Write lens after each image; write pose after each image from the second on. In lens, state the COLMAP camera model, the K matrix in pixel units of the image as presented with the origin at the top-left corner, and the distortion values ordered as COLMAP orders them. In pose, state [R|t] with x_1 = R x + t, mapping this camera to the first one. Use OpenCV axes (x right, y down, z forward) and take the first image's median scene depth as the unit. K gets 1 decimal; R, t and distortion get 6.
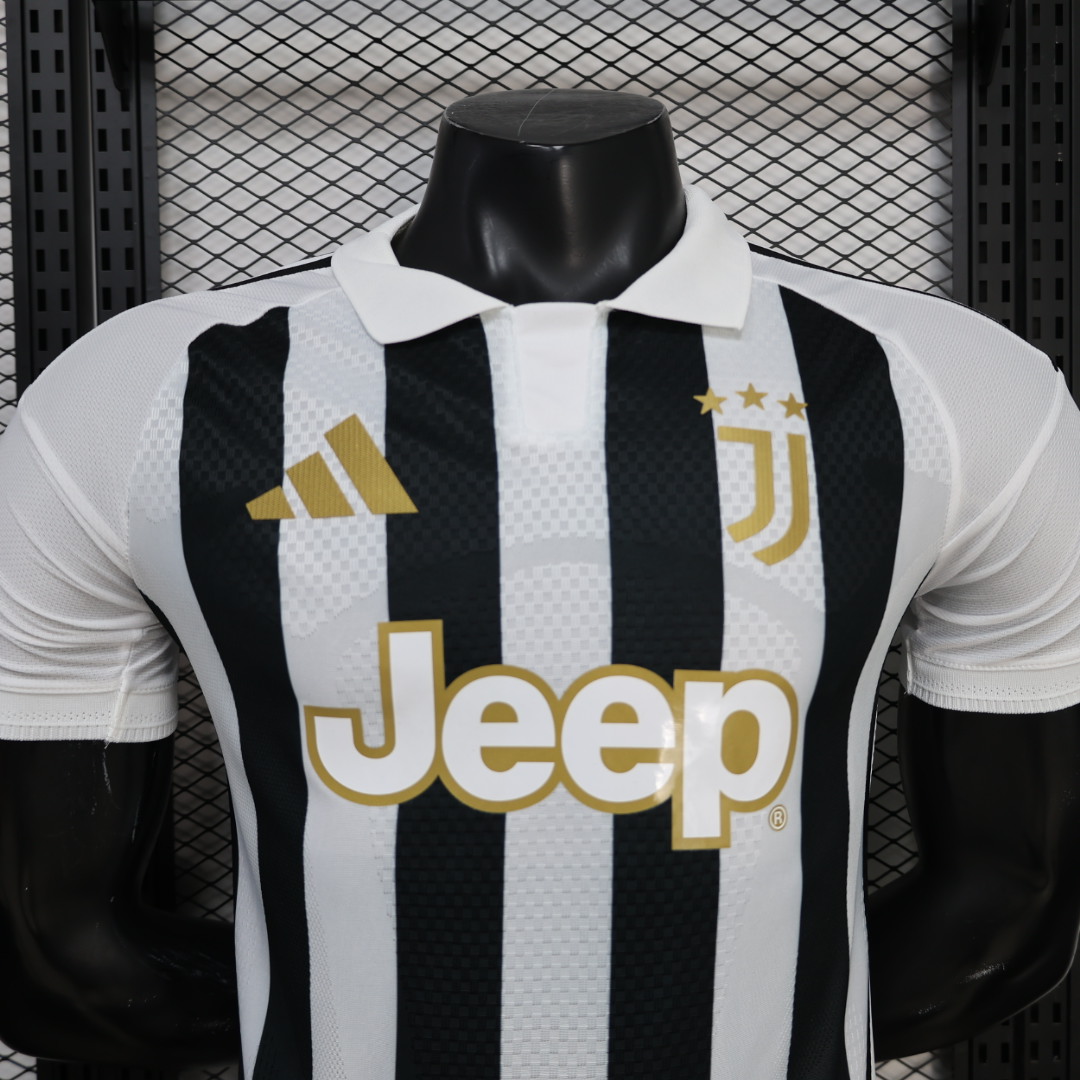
lens RADIAL K [[1117.9, 0, 540.0], [0, 1117.9, 540.0], [0, 0, 1]] dist [0.020522, -0.001368]
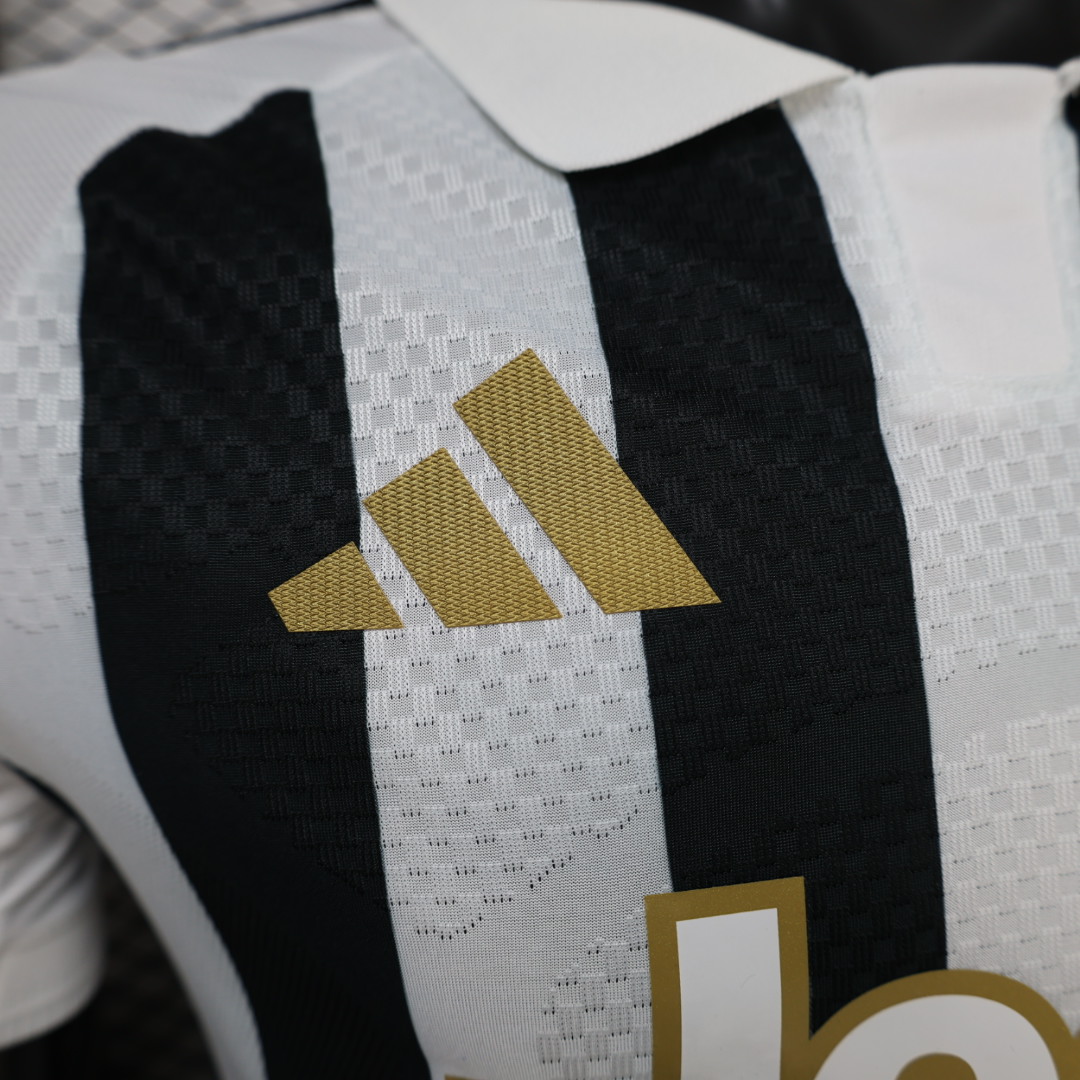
lens RADIAL K [[1117.9, 0, 540.0], [0, 1117.9, 540.0], [0, 0, 1]] dist [0.020522, -0.001368]
pose [[0.993679, -0.043833, 0.103346, -0.203250], [0.031860, 0.992880, 0.114780, -0.089652], [-0.107641, -0.110762, 0.988001, 0.589734]]
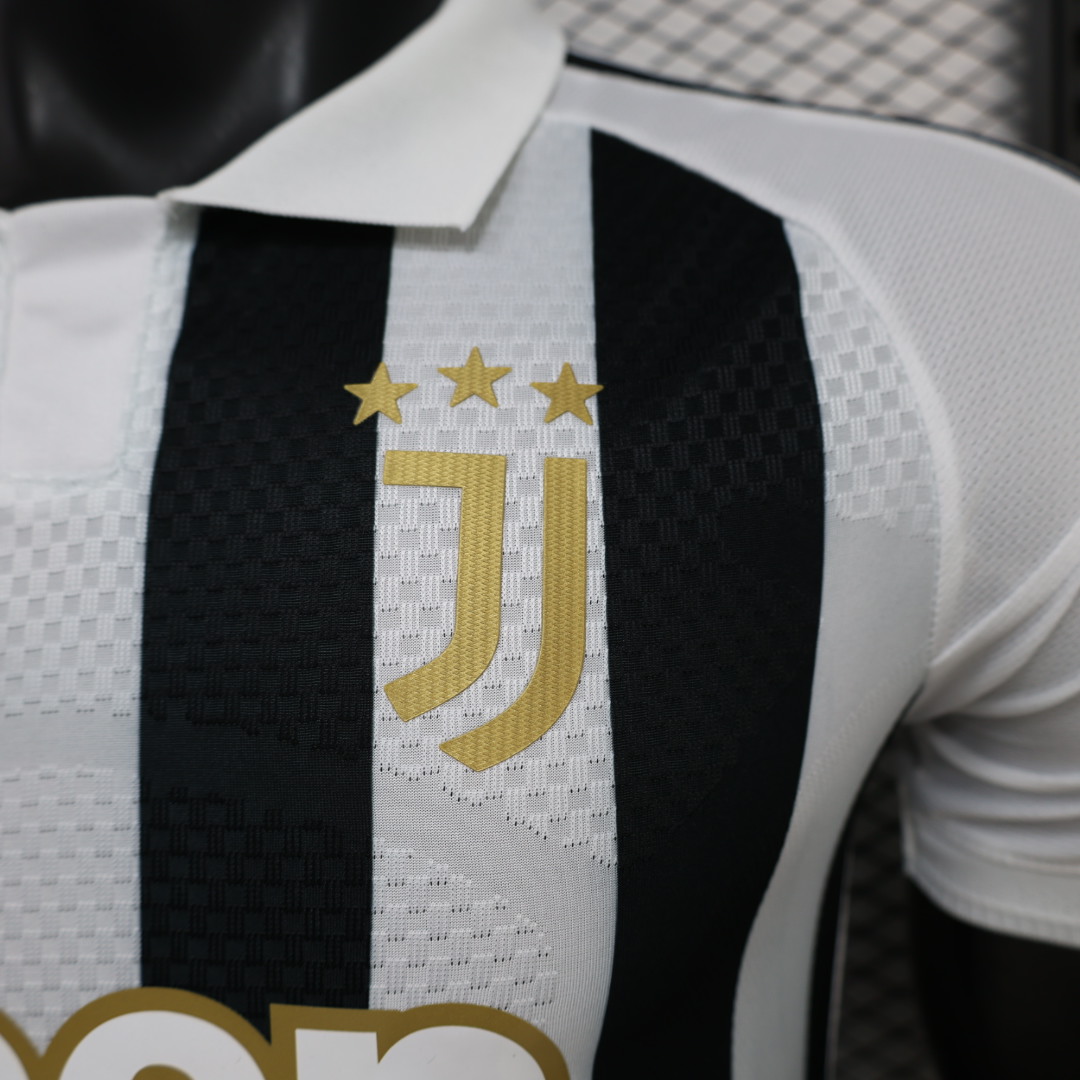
lens RADIAL K [[1071.8, 0, 540.0], [0, 1071.8, 540.0], [0, 0, 1]] dist [0.049862, -0.007734]
pose [[0.989143, -0.028553, -0.144153, 0.280654], [0.042690, 0.994470, 0.095949, -0.103565], [0.140617, -0.101061, 0.984893, 0.562633]]
